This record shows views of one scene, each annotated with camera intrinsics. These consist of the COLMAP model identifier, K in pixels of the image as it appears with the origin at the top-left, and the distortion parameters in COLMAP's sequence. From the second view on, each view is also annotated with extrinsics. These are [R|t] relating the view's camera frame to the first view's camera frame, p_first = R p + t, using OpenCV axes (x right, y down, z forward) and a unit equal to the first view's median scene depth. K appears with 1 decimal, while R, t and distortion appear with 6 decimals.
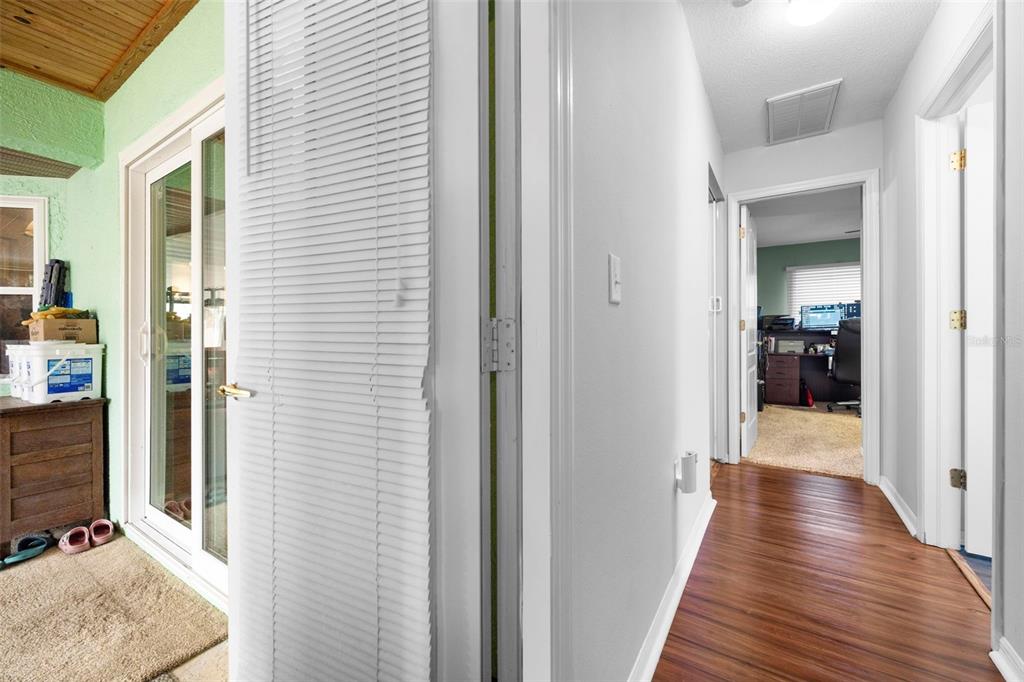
lens RADIAL K [[405.3, 0, 512.0], [0, 405.3, 341.0], [0, 0, 1]] dist [0.000396, 0.000025]
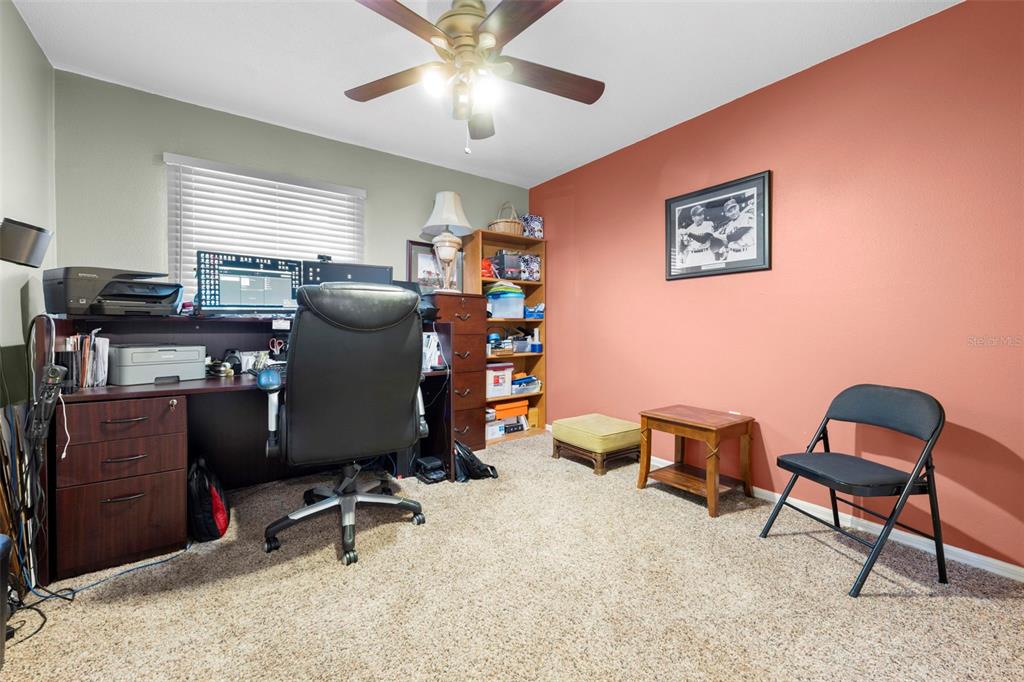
lens RADIAL K [[413.8, 0, 511.5], [0, 413.8, 325.0], [0, 0, 1]] dist [0.000712, 0.000073]
pose [[0.356106, 0.001679, 0.934444, 0.475007], [0.003700, 0.999988, -0.003207, -0.017894], [-0.934438, 0.004599, 0.356096, 0.616050]]
